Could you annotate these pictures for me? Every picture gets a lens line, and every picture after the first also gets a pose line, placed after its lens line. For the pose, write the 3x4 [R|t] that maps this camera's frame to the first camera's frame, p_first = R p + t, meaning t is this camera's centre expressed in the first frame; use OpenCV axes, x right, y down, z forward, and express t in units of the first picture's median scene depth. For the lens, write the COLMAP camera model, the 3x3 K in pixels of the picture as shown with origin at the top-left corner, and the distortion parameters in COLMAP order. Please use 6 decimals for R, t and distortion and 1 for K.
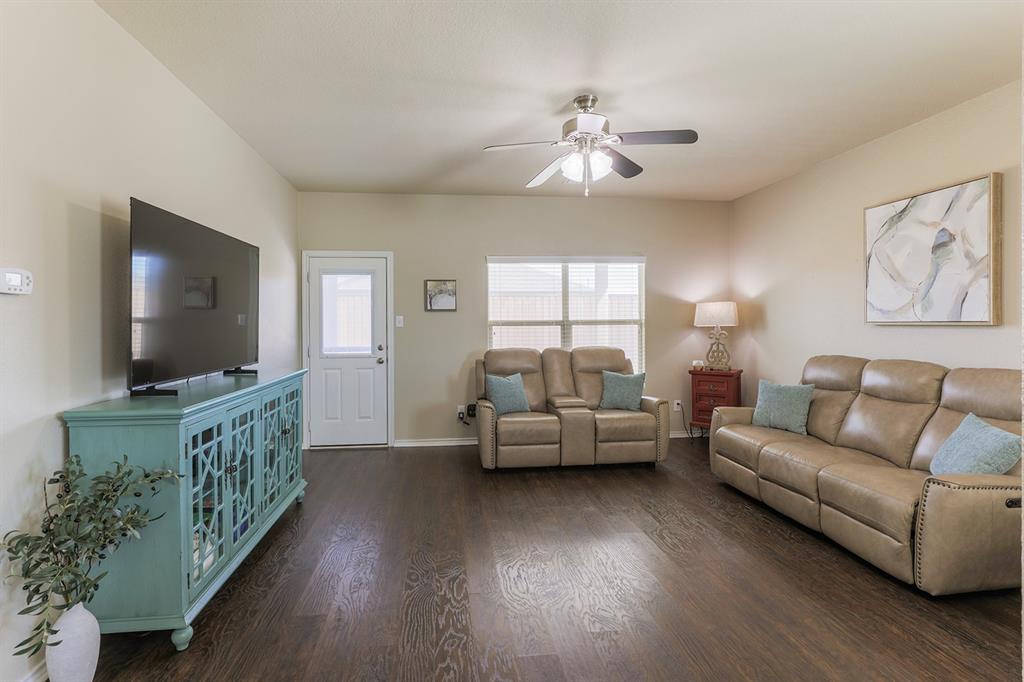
lens RADIAL K [[498.9, 0, 502.3], [0, 498.9, 327.7], [0, 0, 1]] dist [-0.009037, 0.006141]
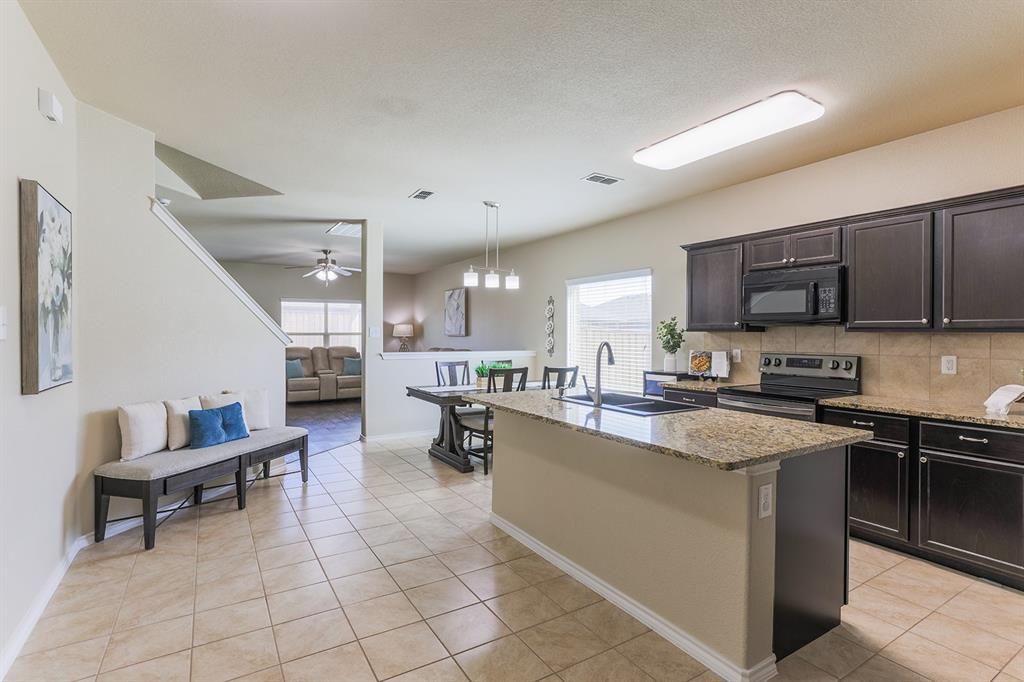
lens RADIAL K [[498.9, 0, 507.2], [0, 498.9, 336.9], [0, 0, 1]] dist [-0.009037, 0.006141]
pose [[0.908031, 0.005225, 0.418870, -0.054937], [-0.004064, 0.999985, -0.003662, 0.007670], [-0.418882, 0.001623, 0.908039, -1.371670]]
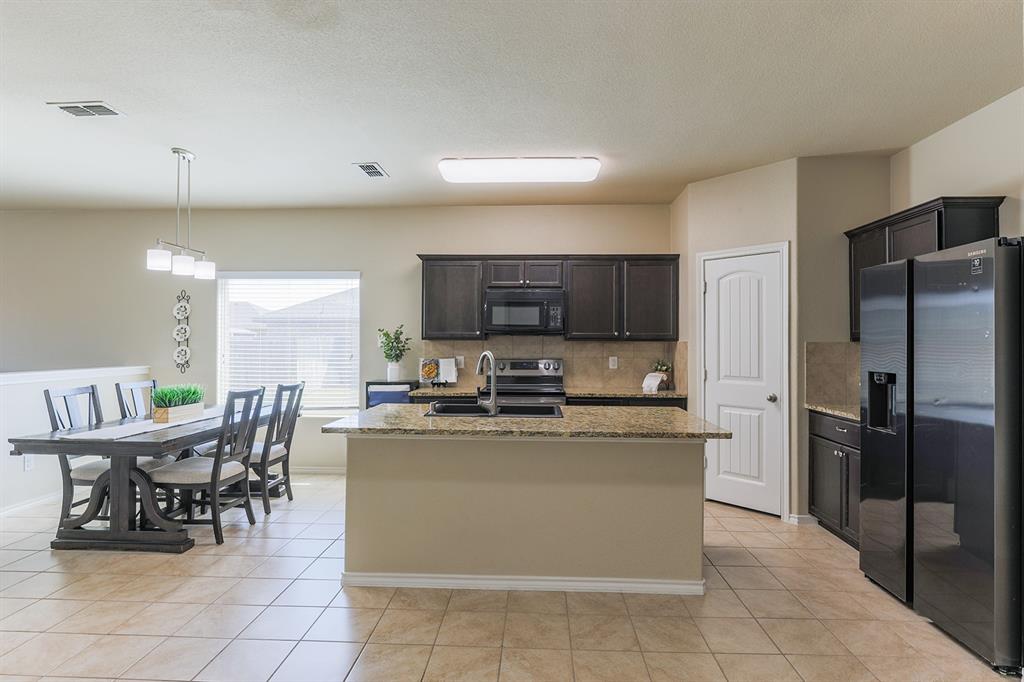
lens RADIAL K [[537.8, 0, 517.1], [0, 537.8, 334.0], [0, 0, 1]] dist [-0.007522, -0.001315]
pose [[0.149789, 0.020125, 0.988513, -0.393760], [0.004865, 0.999766, -0.021091, 0.003633], [-0.988706, 0.007969, 0.149656, -0.921165]]
